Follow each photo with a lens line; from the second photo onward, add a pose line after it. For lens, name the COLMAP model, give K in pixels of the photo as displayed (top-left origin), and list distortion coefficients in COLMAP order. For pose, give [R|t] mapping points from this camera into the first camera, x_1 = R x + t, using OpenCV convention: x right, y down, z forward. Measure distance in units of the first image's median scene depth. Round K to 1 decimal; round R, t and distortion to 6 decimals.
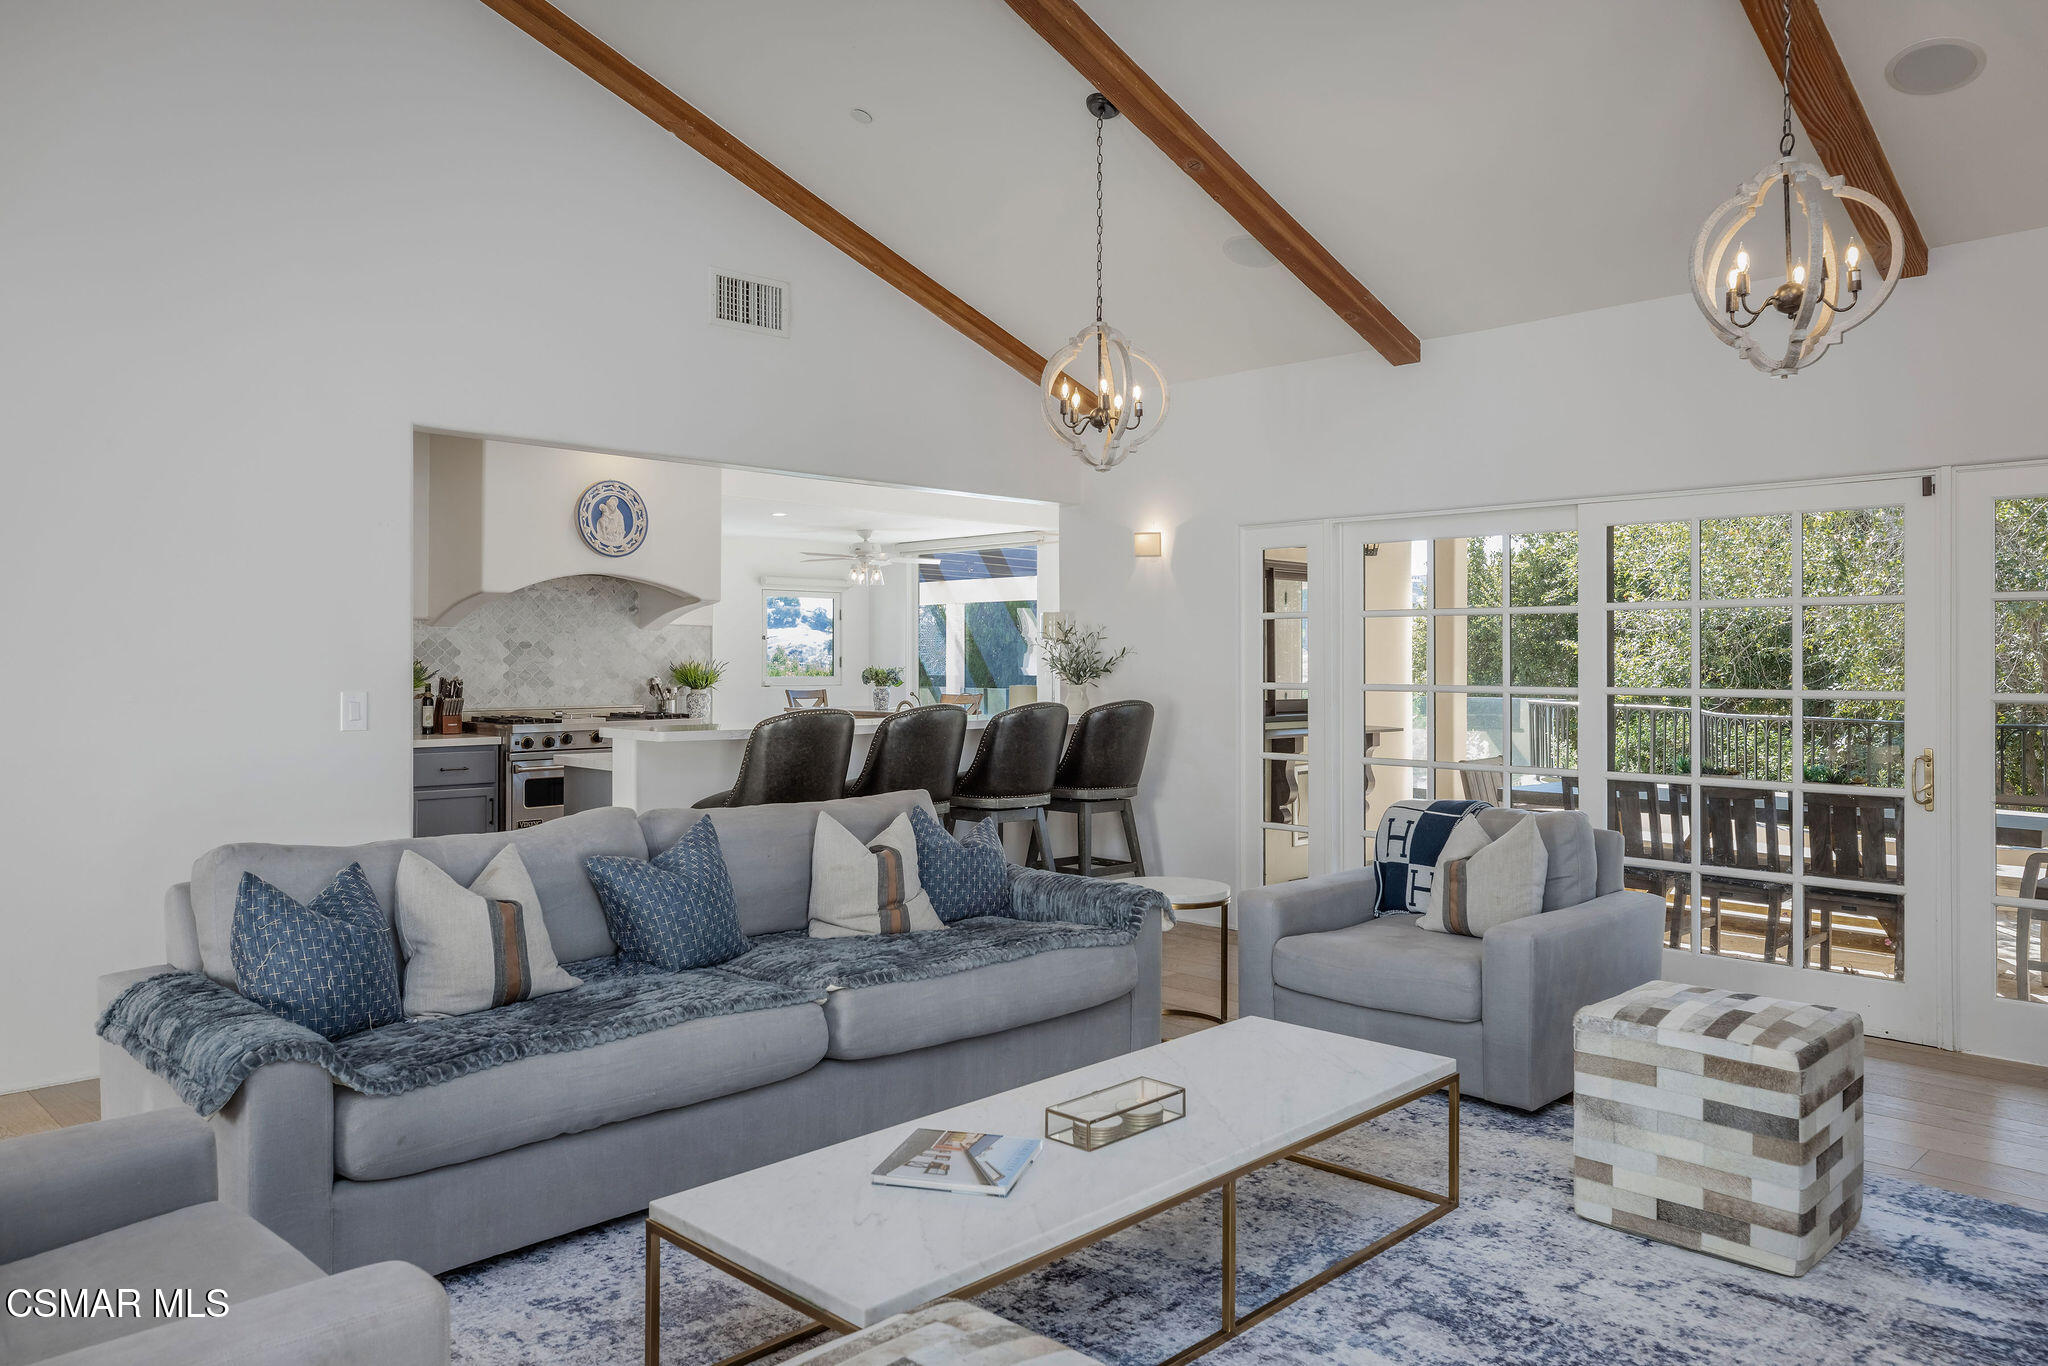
lens RADIAL K [[1421.6, 0, 1038.6], [0, 1421.6, 641.3], [0, 0, 1]] dist [0.004087, 0.001307]
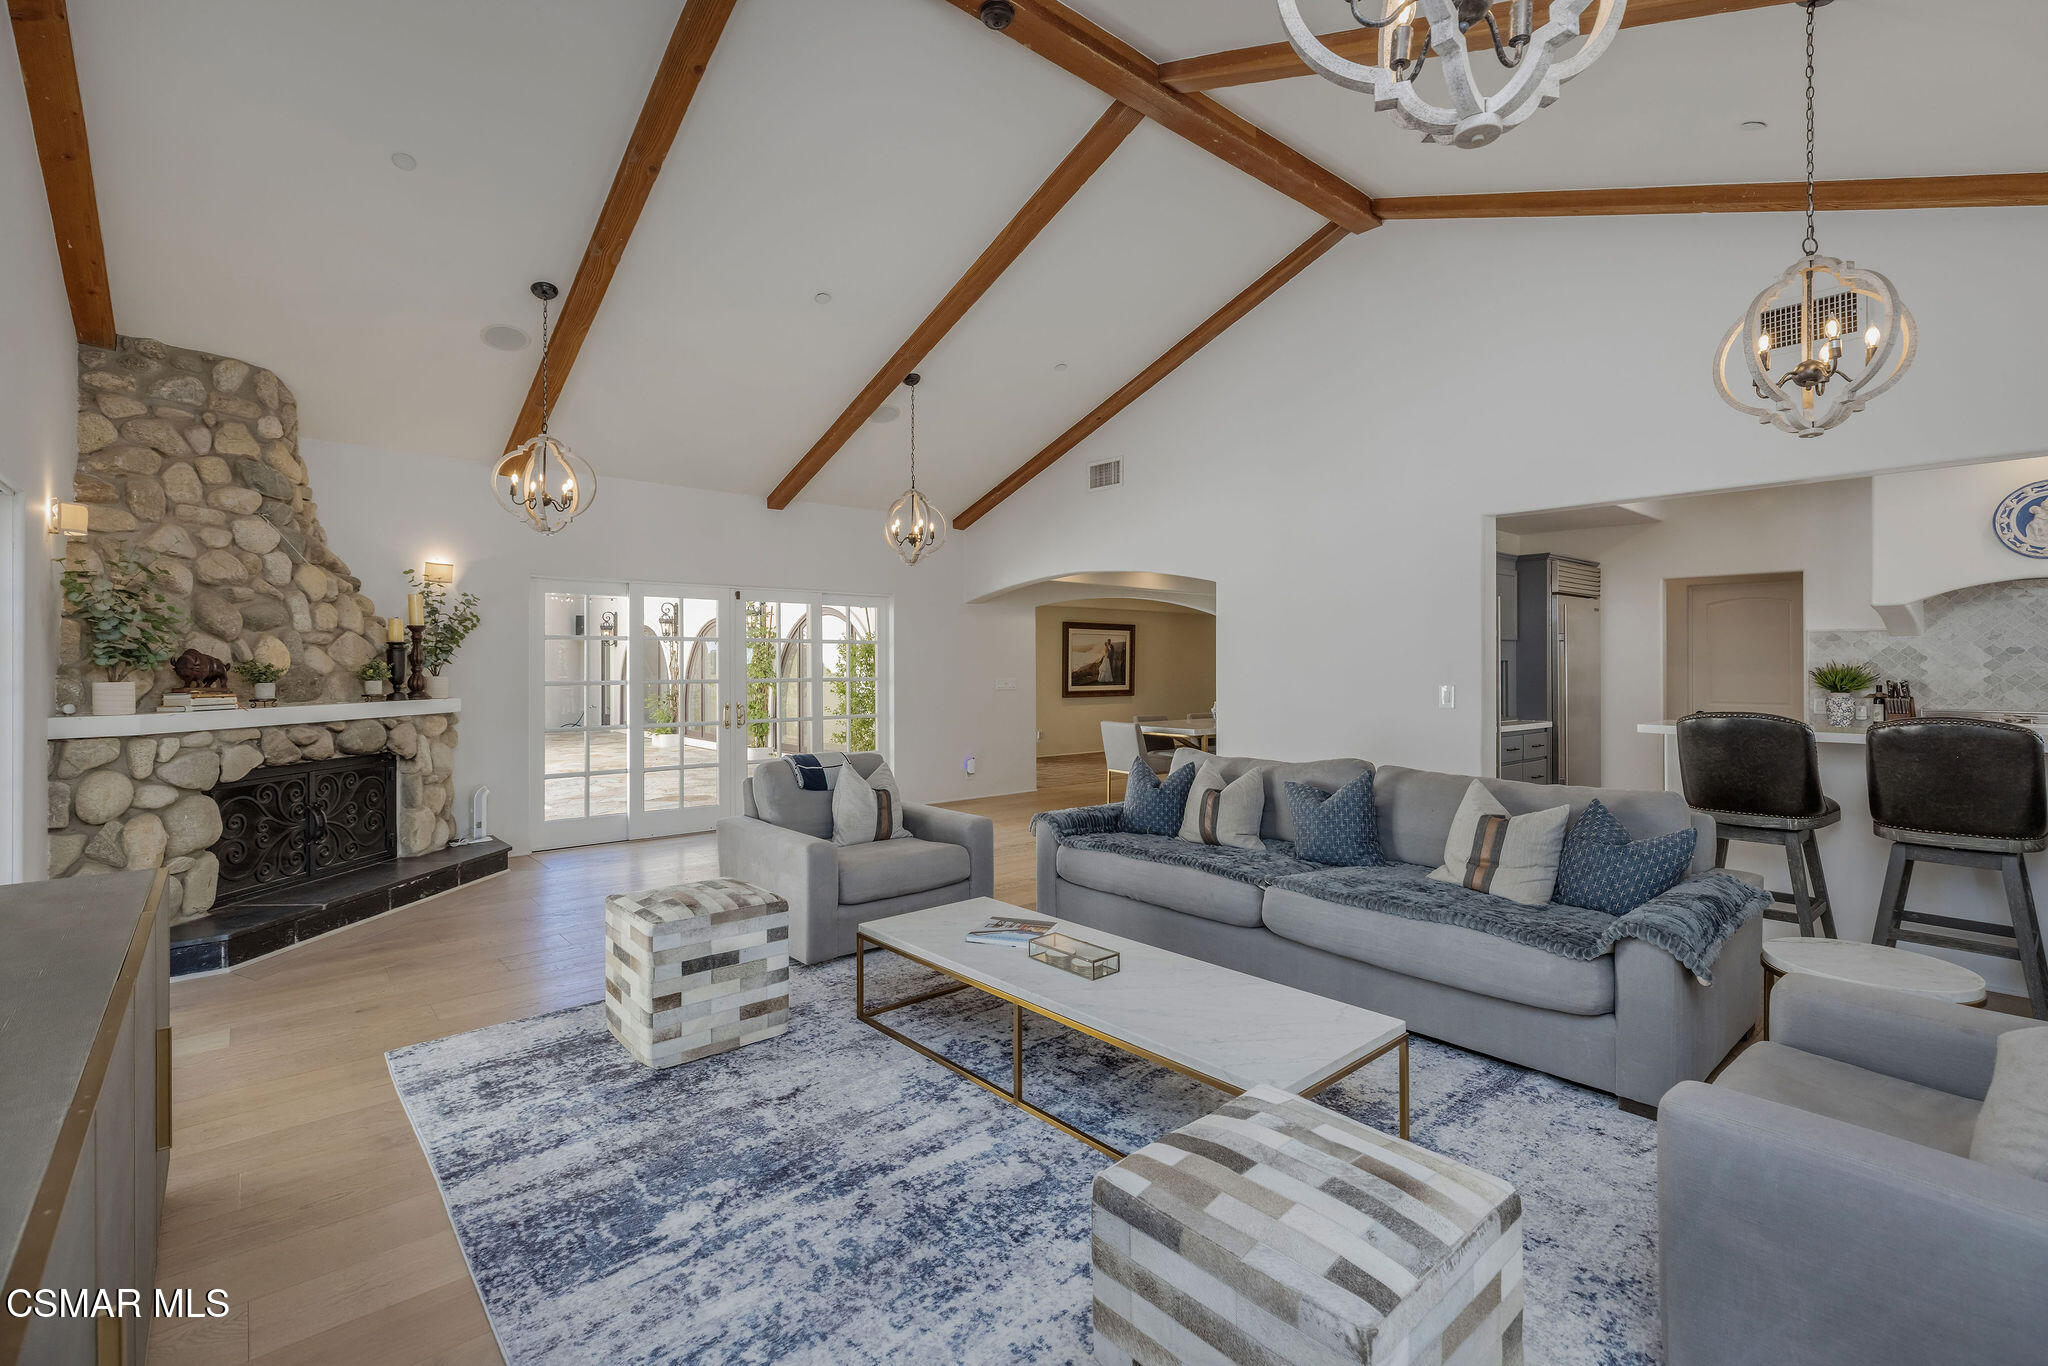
lens RADIAL K [[922.0, 0, 1055.1], [0, 922.0, 662.7], [0, 0, 1]] dist [-0.005336, 0.000103]
pose [[-0.068822, -0.004615, -0.997618, 0.368425], [0.014713, 0.999876, -0.005640, 0.005249], [0.997520, -0.015066, -0.068745, 0.364015]]
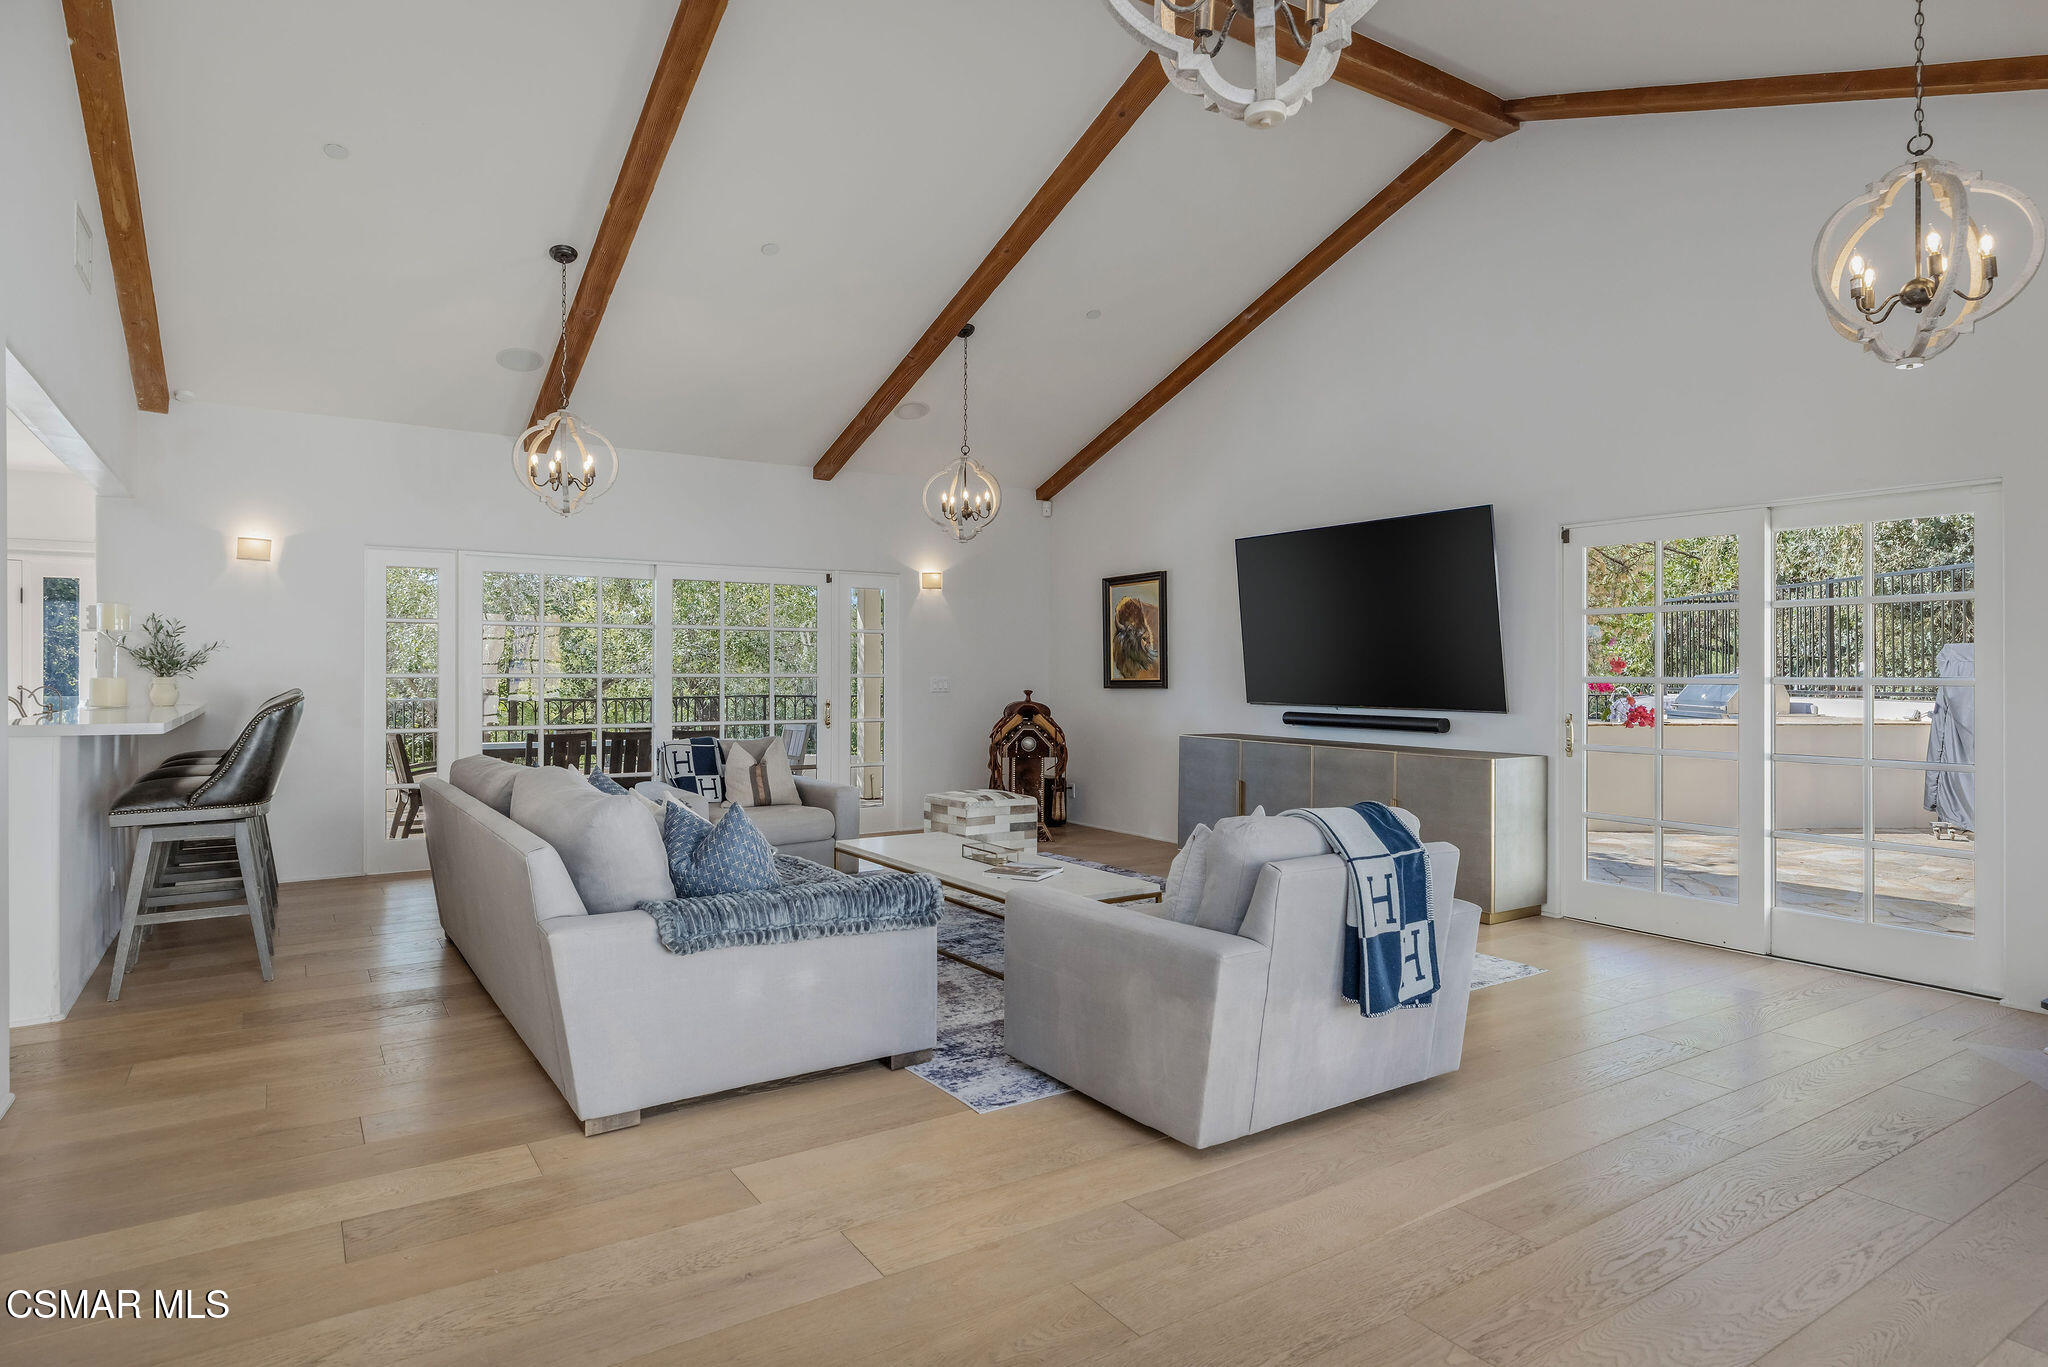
lens RADIAL K [[1115.6, 0, 1030.4], [0, 1115.6, 673.5], [0, 0, 1]] dist [0.003001, 0.000393]
pose [[0.221461, -0.000086, 0.975169, -0.552424], [-0.014486, 0.999889, 0.003378, 0.014361], [-0.975062, -0.014875, 0.221436, 0.187396]]
